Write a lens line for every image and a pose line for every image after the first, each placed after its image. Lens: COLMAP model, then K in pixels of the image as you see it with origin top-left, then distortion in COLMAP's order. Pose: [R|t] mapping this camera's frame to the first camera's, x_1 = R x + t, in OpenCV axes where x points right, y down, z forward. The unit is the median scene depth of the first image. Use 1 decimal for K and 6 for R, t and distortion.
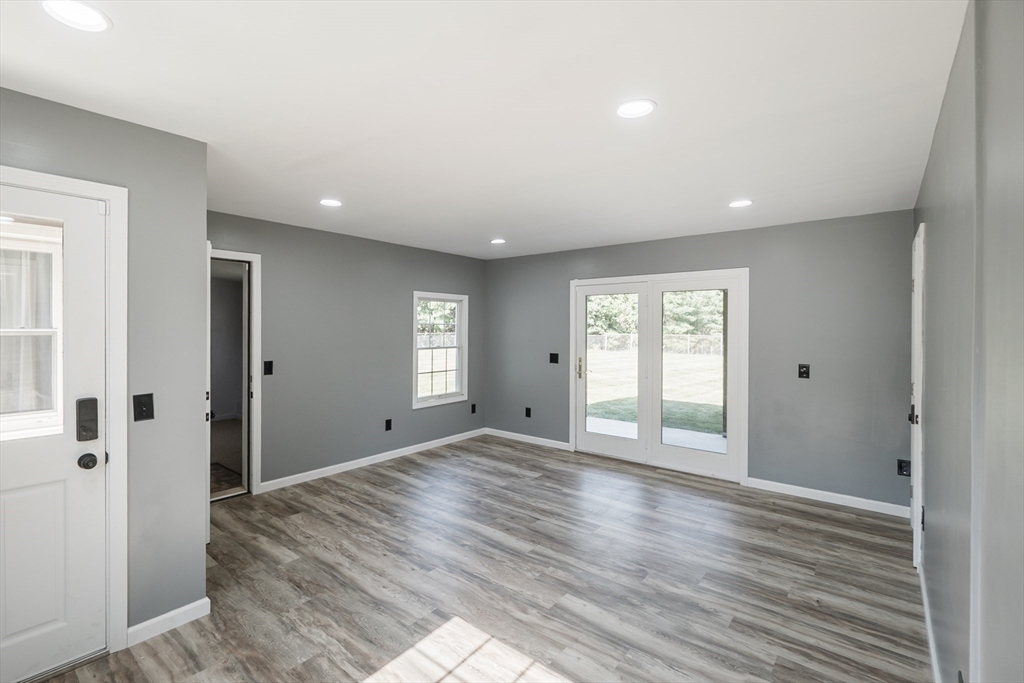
lens RADIAL K [[444.7, 0, 496.0], [0, 444.7, 325.6], [0, 0, 1]] dist [0.001017, 0.000252]
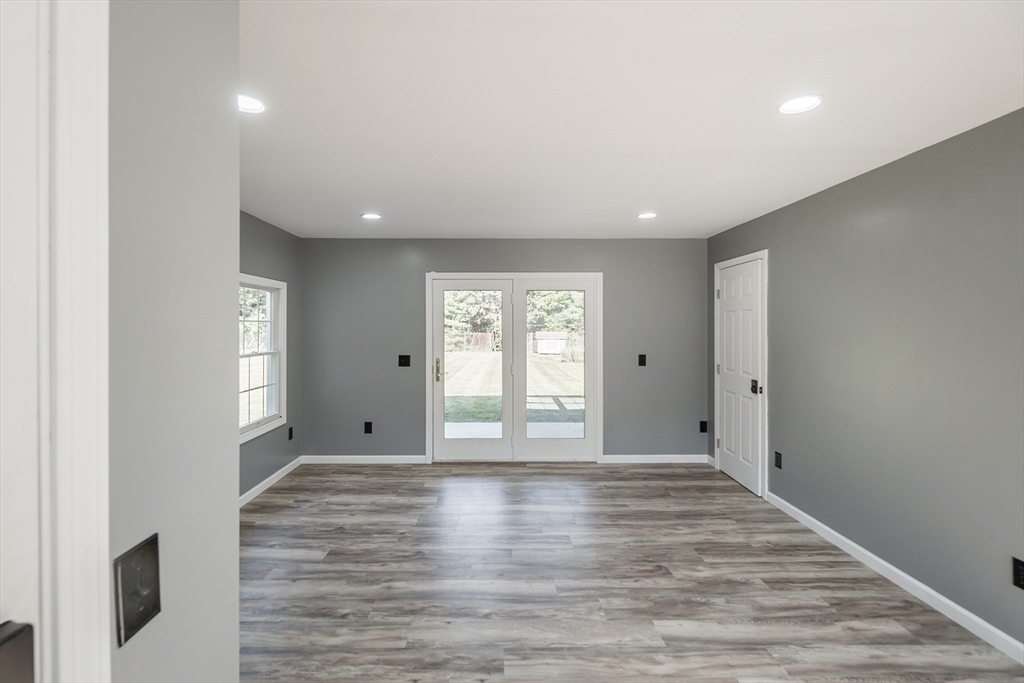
lens RADIAL K [[444.7, 0, 494.7], [0, 444.7, 328.3], [0, 0, 1]] dist [0.001017, 0.000252]
pose [[0.779217, -0.007792, 0.626706, -0.437542], [0.001579, 0.999944, 0.010469, 0.001675], [-0.626752, -0.007168, 0.779185, 0.340656]]
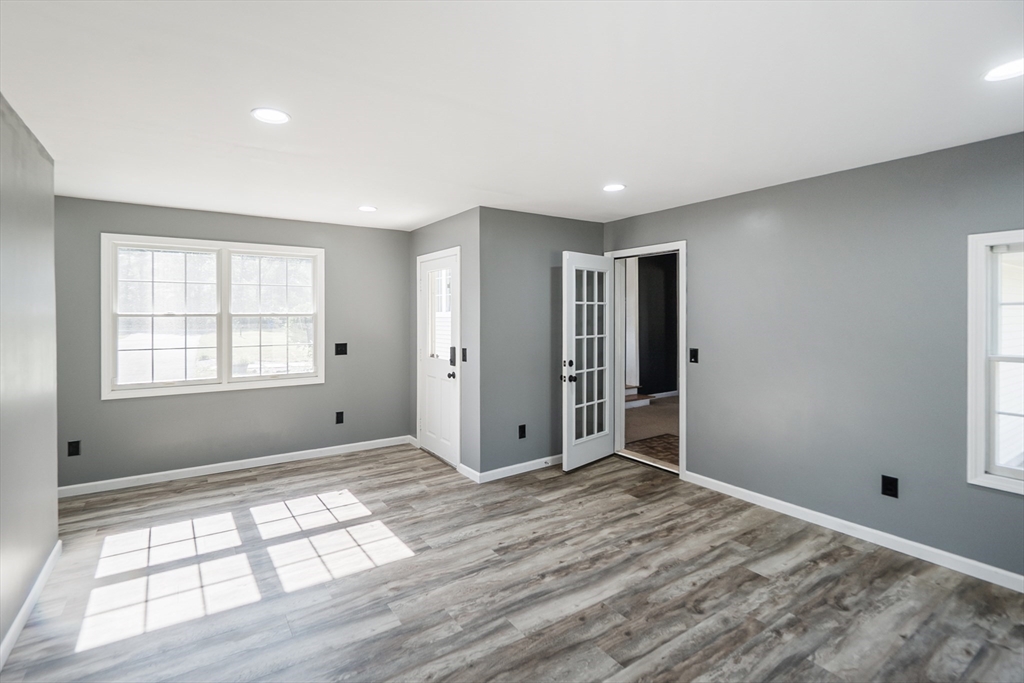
lens RADIAL K [[487.7, 0, 502.7], [0, 487.7, 316.2], [0, 0, 1]] dist [-0.000603, 0.000860]
pose [[-0.278232, 0.000487, -0.960514, 0.678189], [0.003209, 0.999995, -0.000423, 0.008539], [0.960509, -0.003200, -0.278232, 0.979309]]
